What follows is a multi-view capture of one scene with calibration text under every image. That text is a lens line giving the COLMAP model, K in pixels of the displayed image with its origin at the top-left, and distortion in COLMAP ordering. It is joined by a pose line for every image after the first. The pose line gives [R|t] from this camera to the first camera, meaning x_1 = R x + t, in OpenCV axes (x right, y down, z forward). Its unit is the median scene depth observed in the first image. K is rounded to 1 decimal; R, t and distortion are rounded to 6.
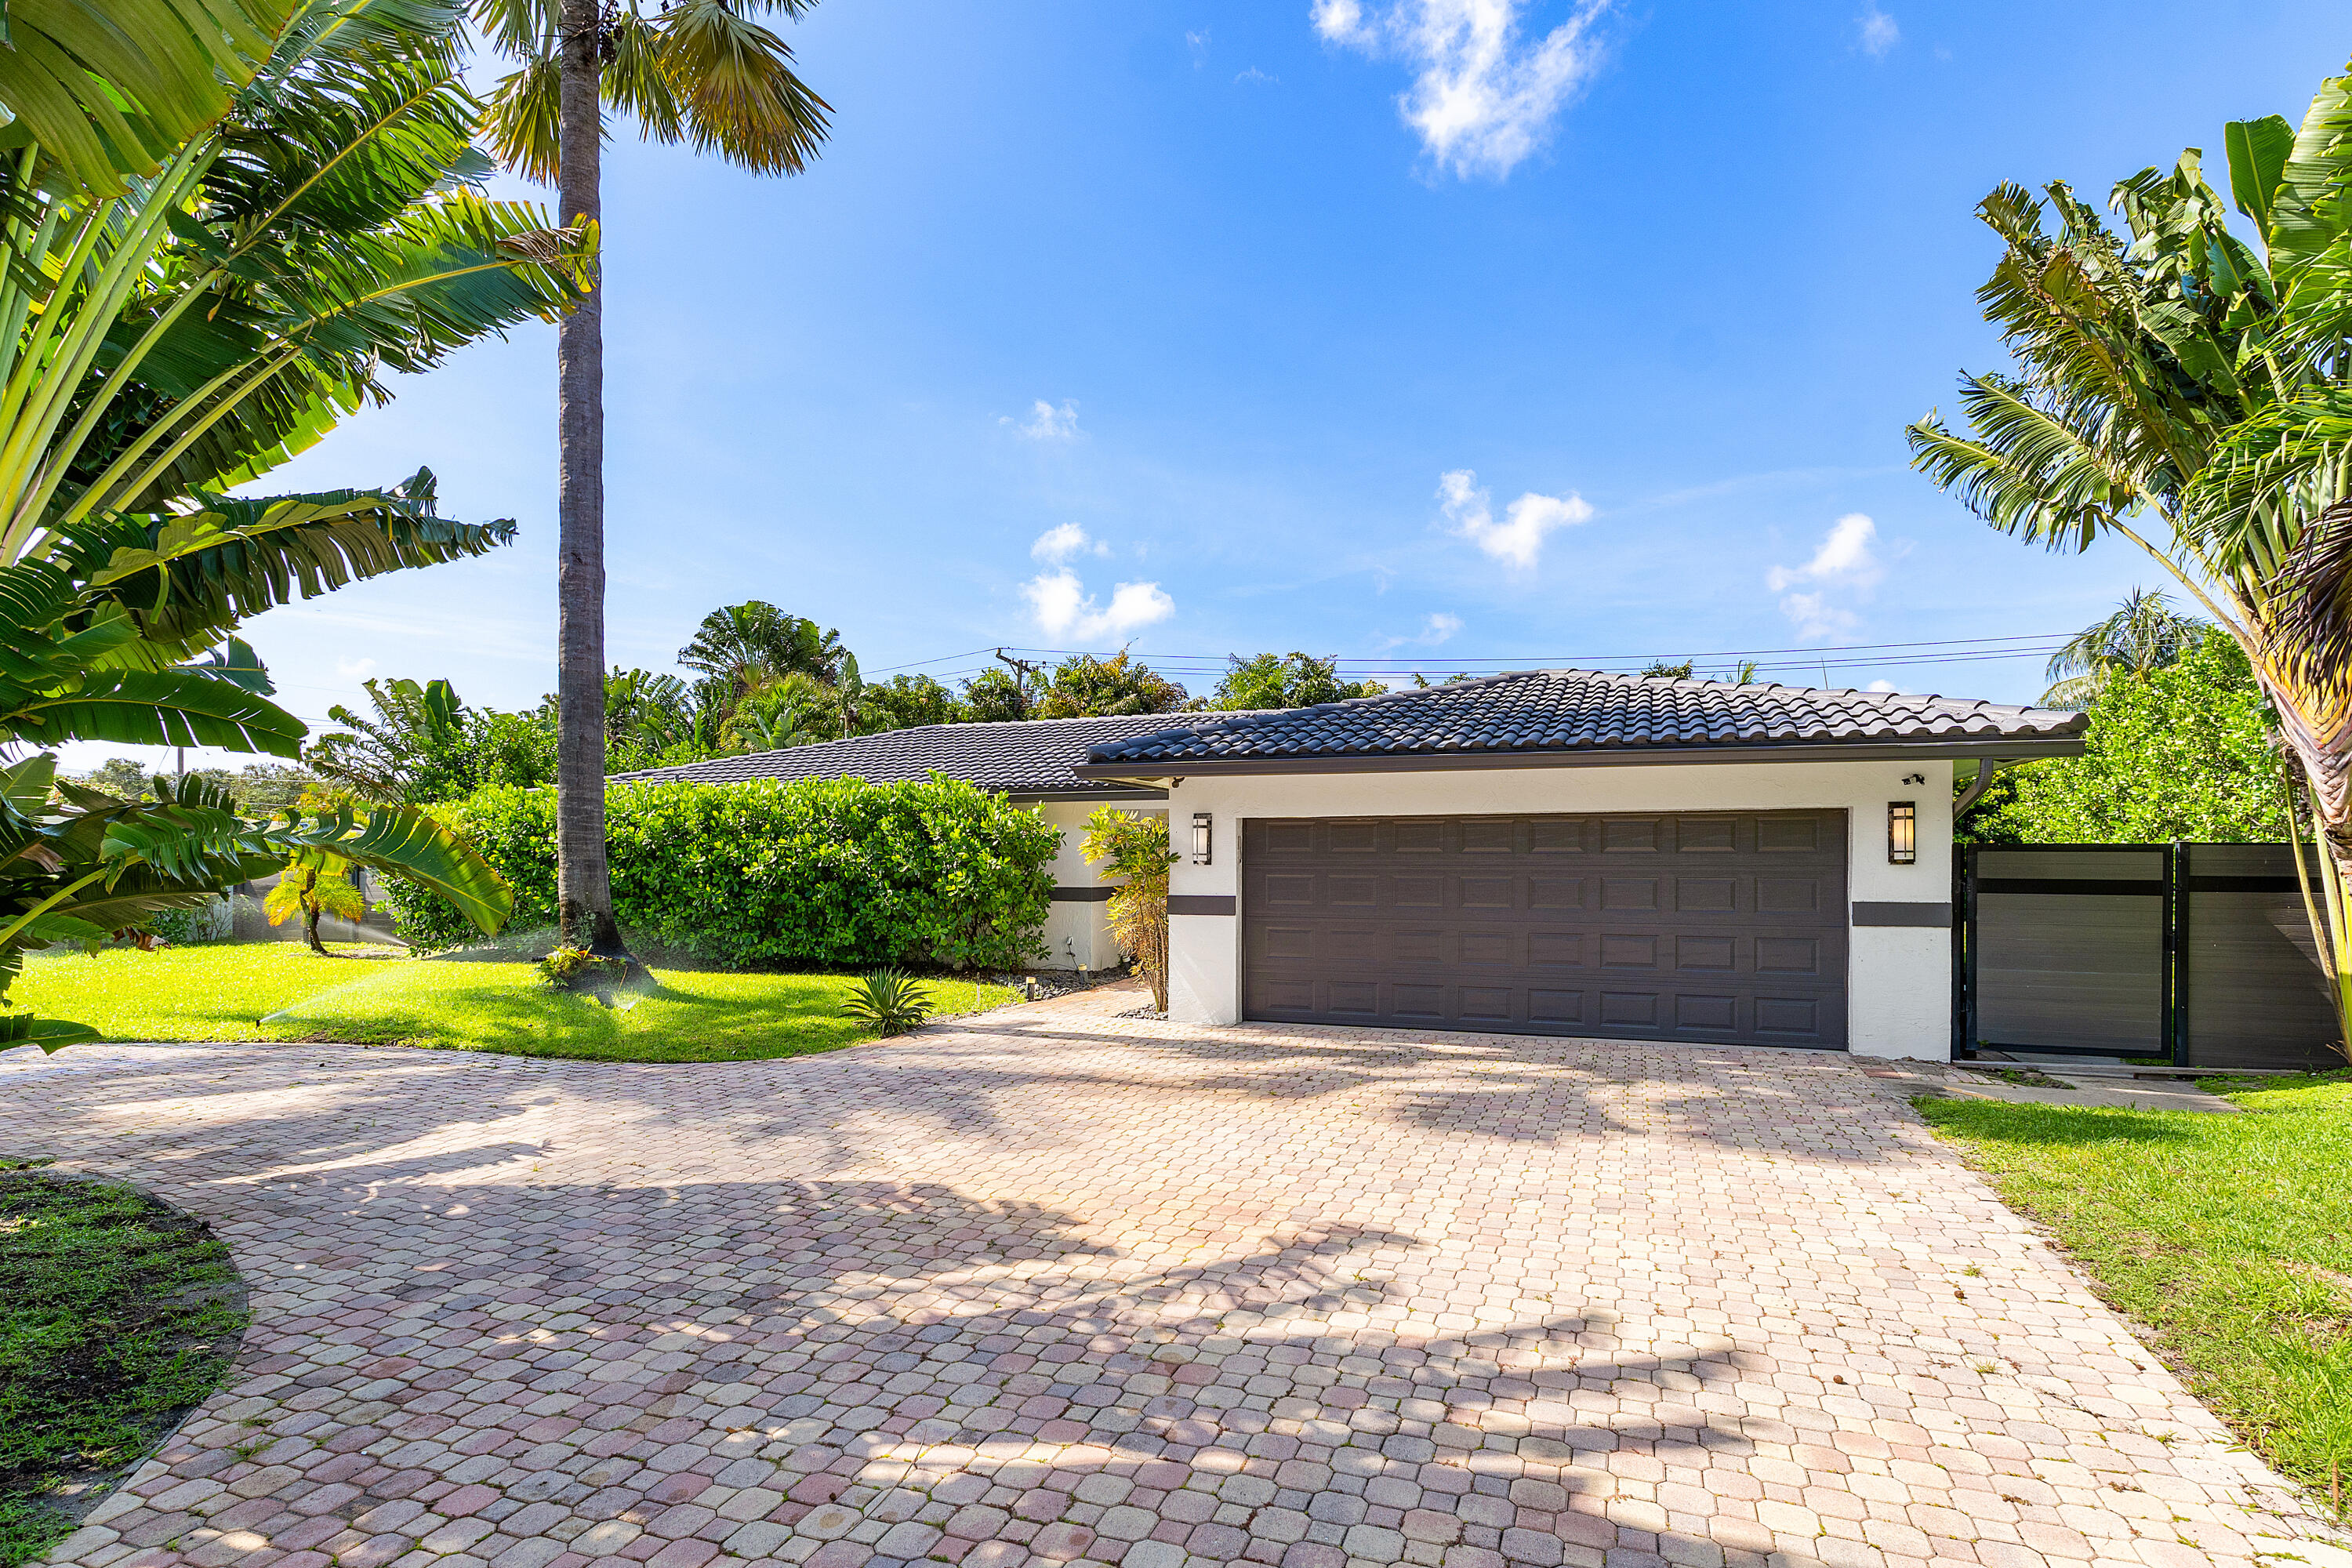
lens RADIAL K [[1144.2, 0, 1205.3], [0, 1144.2, 853.0], [0, 0, 1]] dist [0.006456, -0.003758]
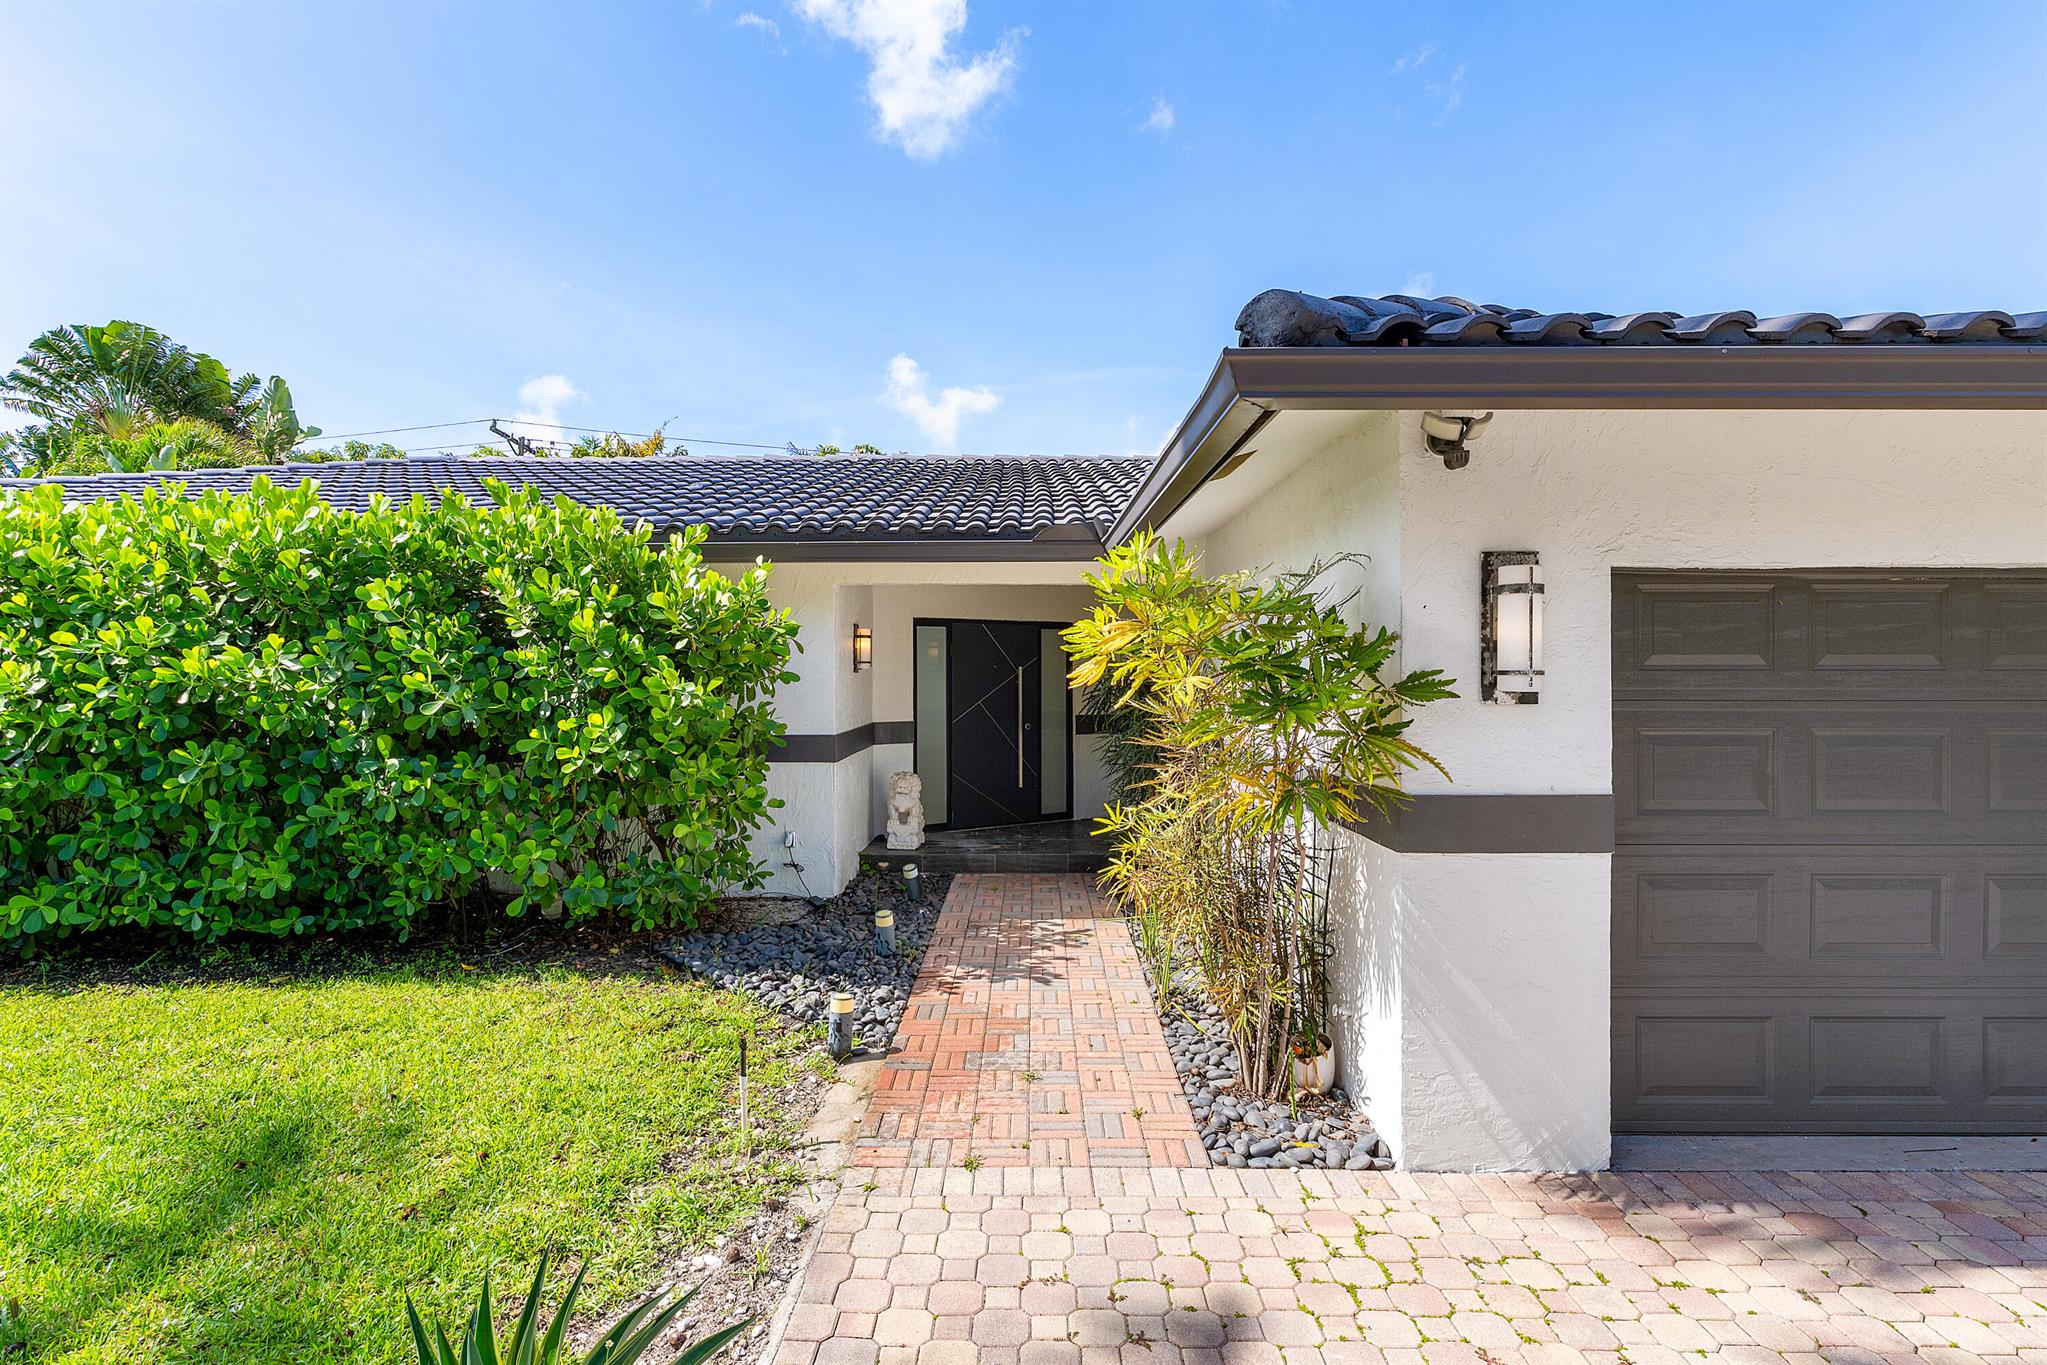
lens RADIAL K [[995.8, 0, 1024.5], [0, 995.8, 674.0], [0, 0, 1]] dist [0.006456, -0.003758]
pose [[0.943197, -0.003593, 0.332215, -0.179922], [0.001211, 0.999972, 0.007378, -0.000502], [-0.332232, -0.006556, 0.943175, 0.585045]]
